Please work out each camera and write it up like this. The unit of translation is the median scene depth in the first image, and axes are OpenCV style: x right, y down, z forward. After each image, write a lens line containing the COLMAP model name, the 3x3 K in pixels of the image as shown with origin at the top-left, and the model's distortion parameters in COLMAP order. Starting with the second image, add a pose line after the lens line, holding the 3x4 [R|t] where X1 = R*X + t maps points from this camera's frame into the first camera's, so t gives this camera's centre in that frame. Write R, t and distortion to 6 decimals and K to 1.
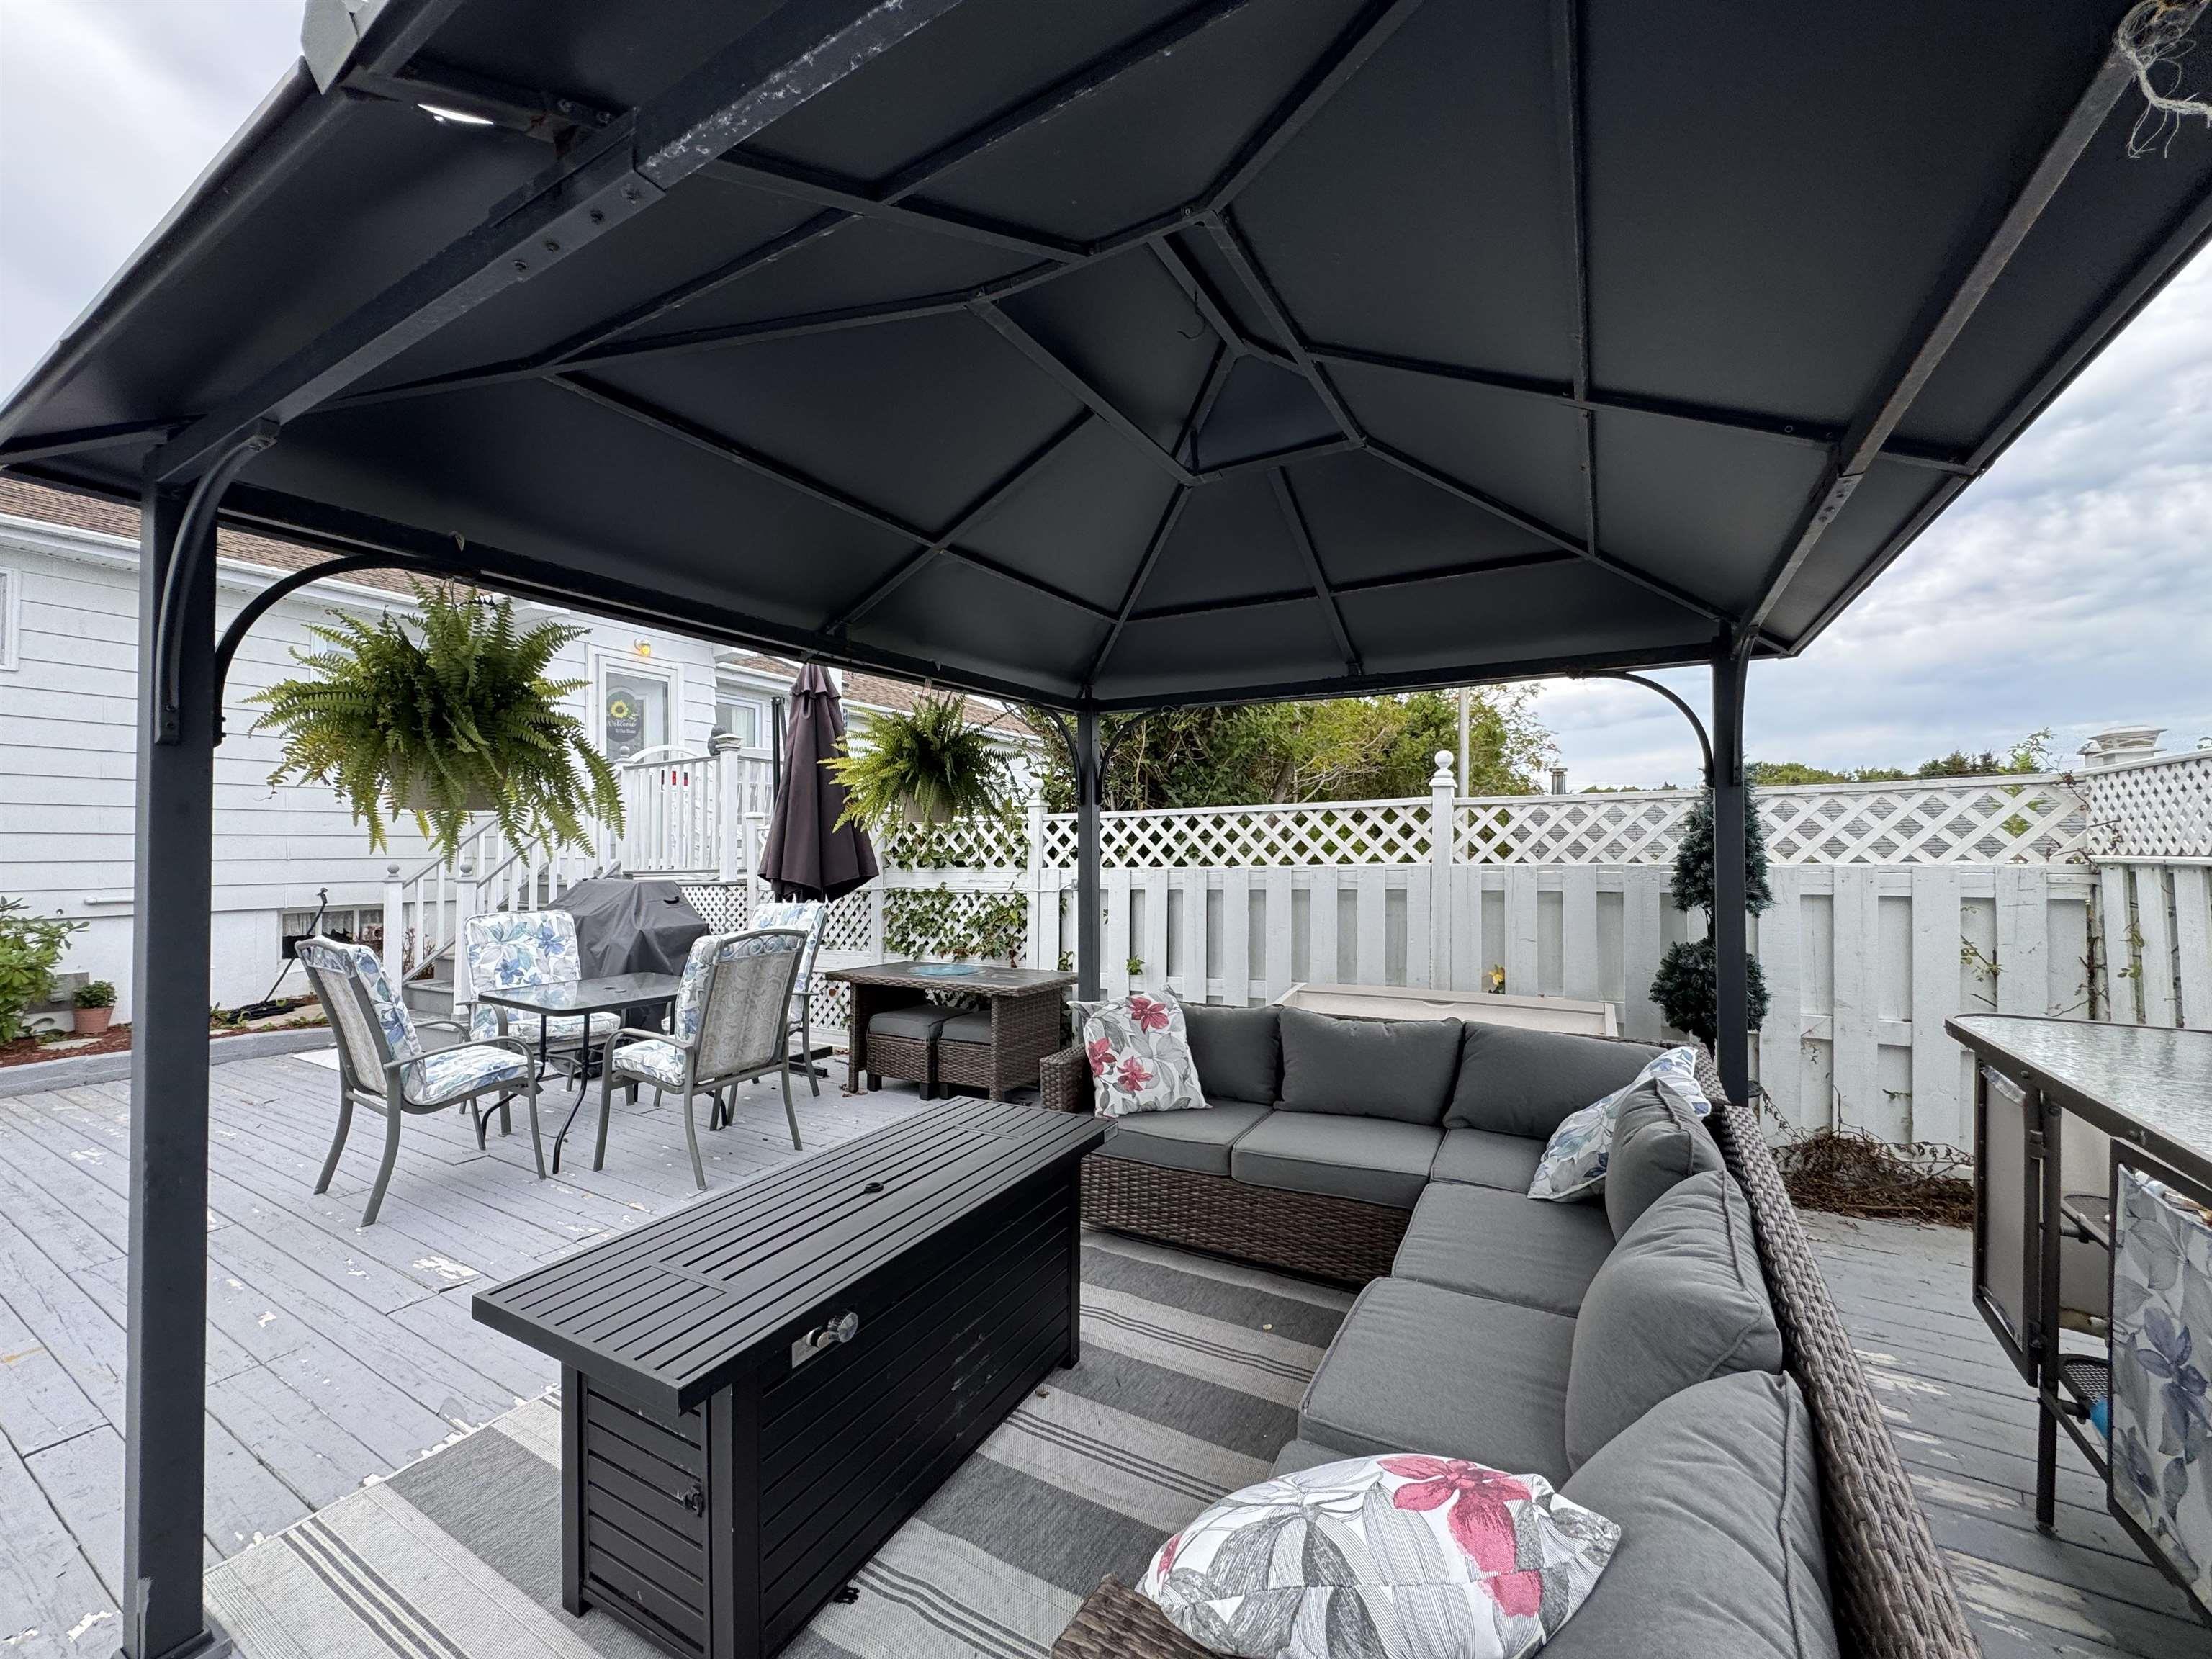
lens RADIAL K [[886.5, 0, 1126.0], [0, 886.5, 839.6], [0, 0, 1]] dist [-0.002752, -0.001818]
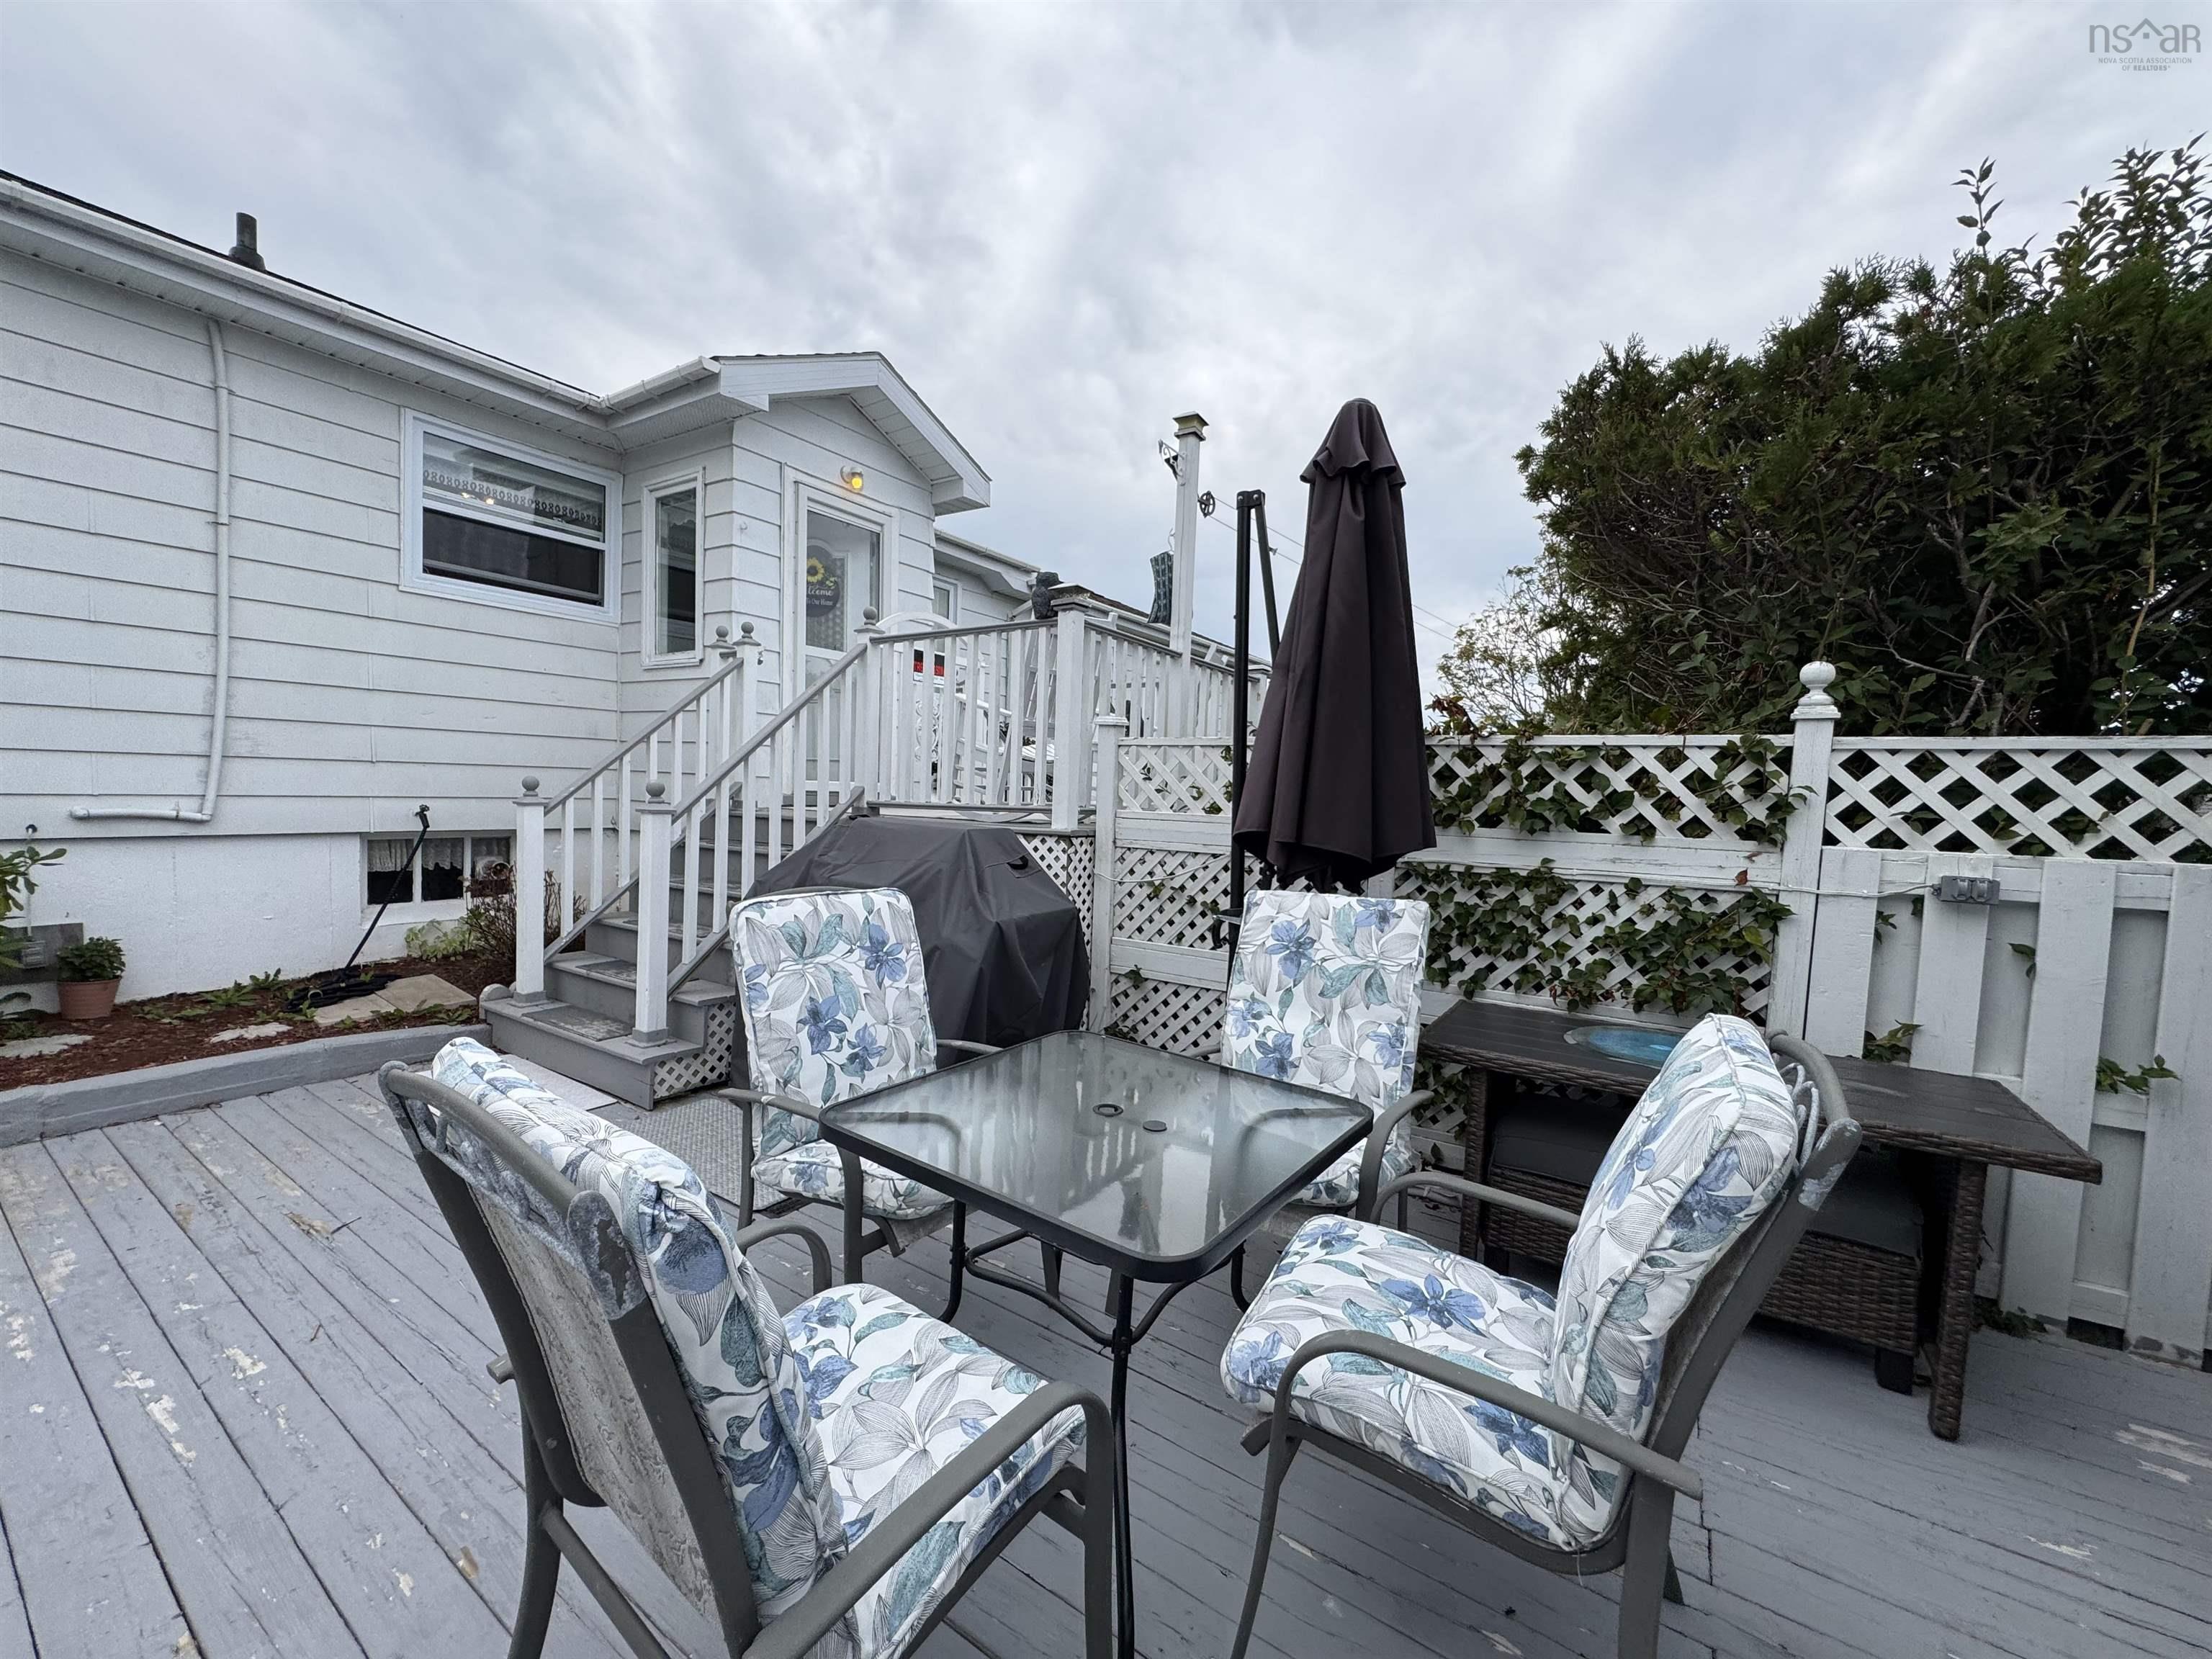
lens RADIAL K [[886.5, 0, 1121.4], [0, 886.5, 843.1], [0, 0, 1]] dist [-0.002752, -0.001818]
pose [[0.997010, 0.049546, -0.059301, -0.447195], [-0.044923, 0.996026, 0.076899, 0.009906], [0.062875, -0.074005, 0.995274, 0.478206]]
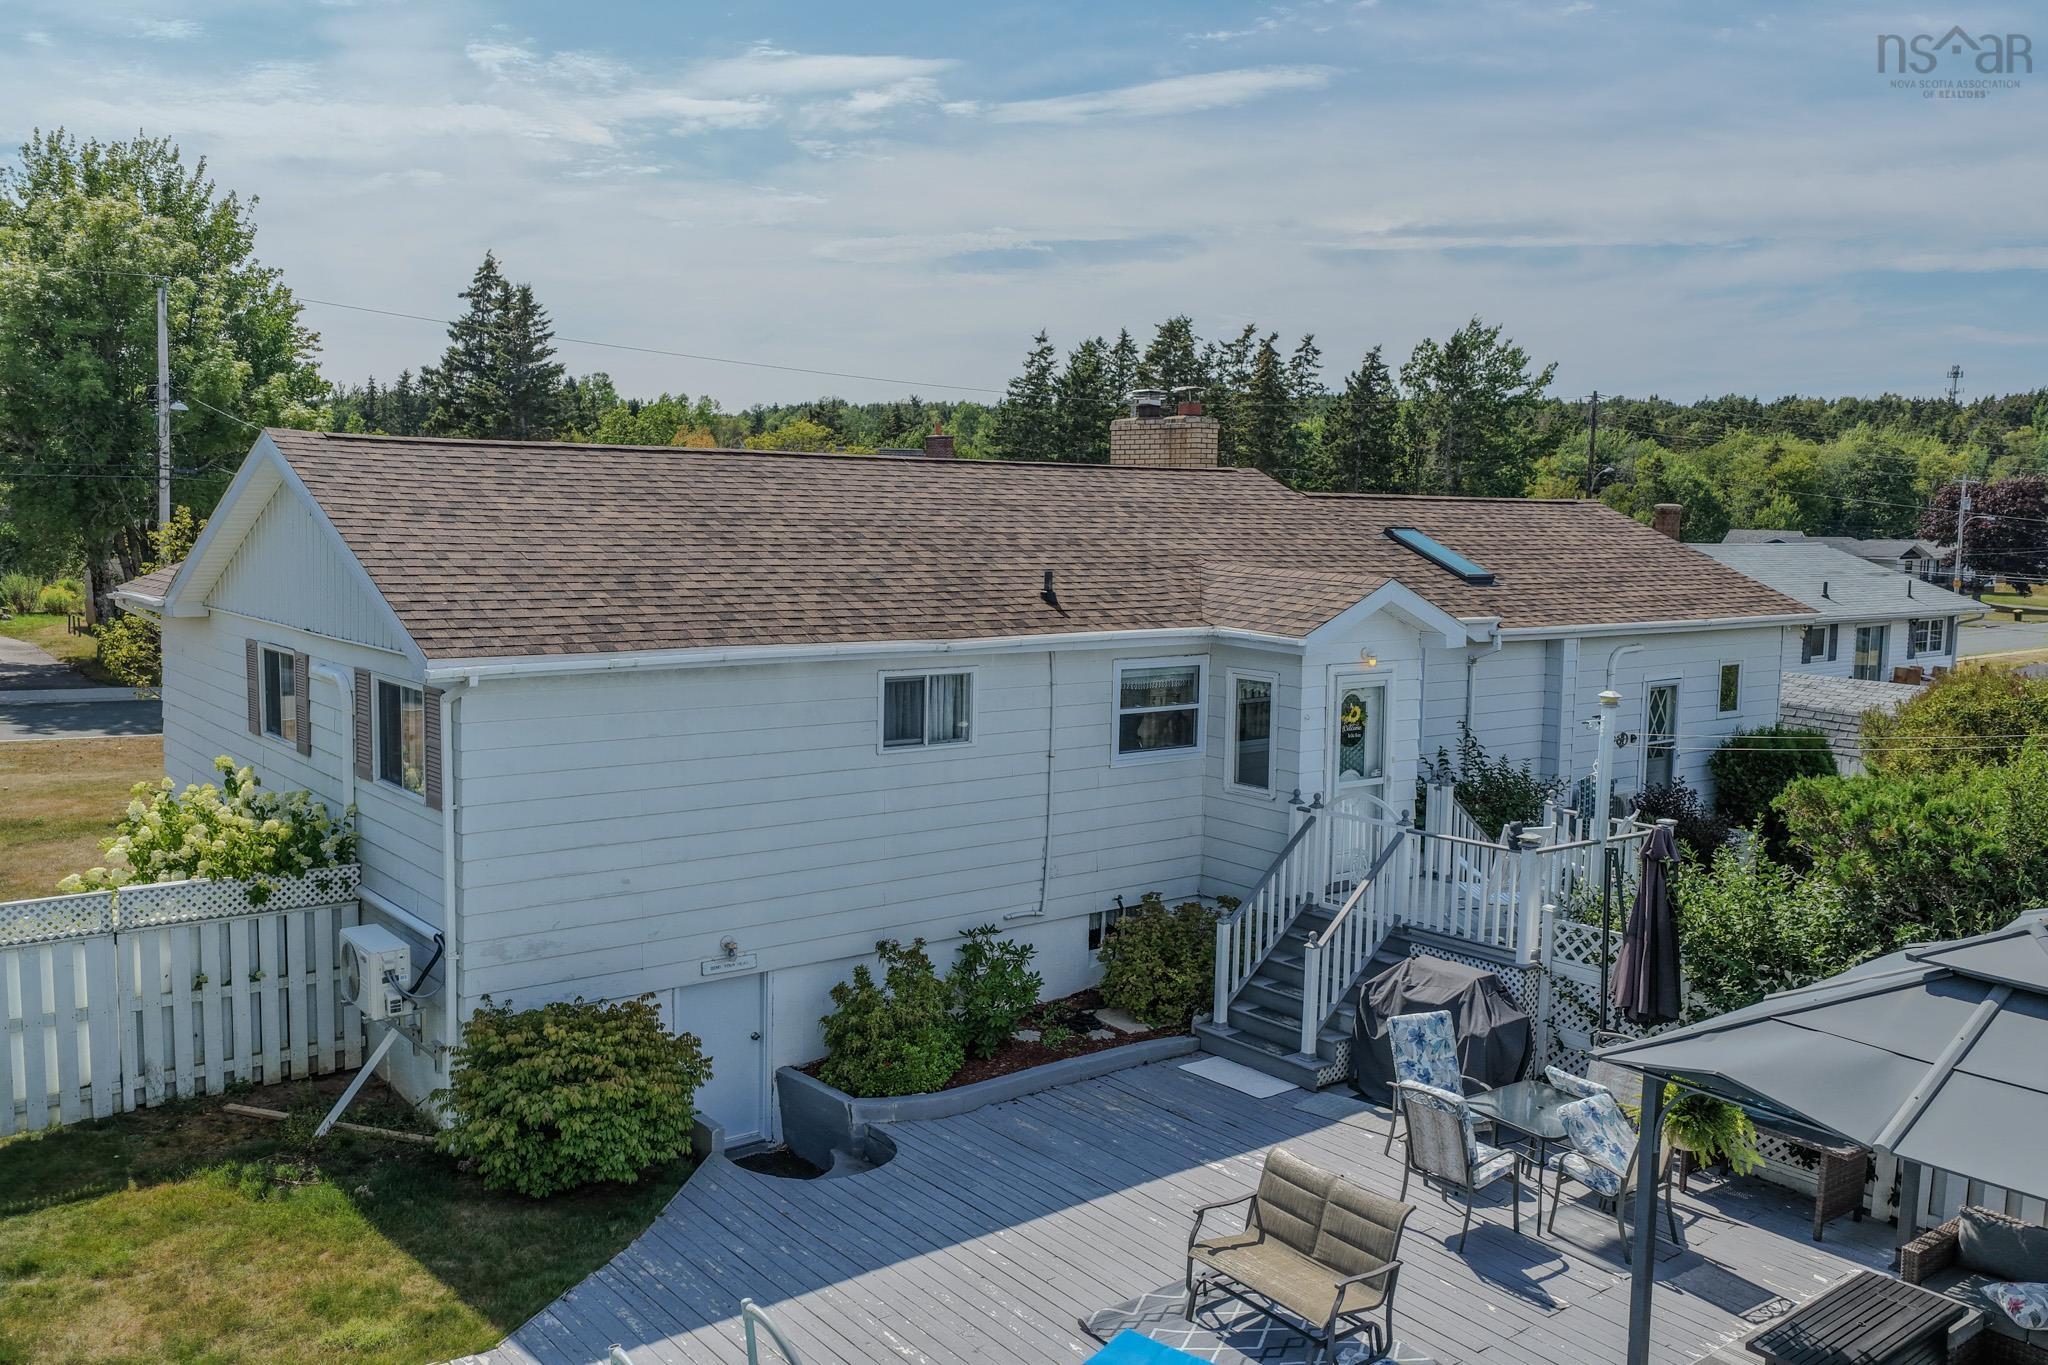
lens RADIAL K [[1704.2, 0, 1027.9], [0, 1704.2, 671.4], [0, 0, 1]] dist [-0.011239, 0.035789]
pose [[0.927478, 0.070651, -0.367141, -0.313972], [-0.029037, 0.992629, 0.117662, -0.668144], [0.372748, -0.098468, 0.922693, -1.430941]]
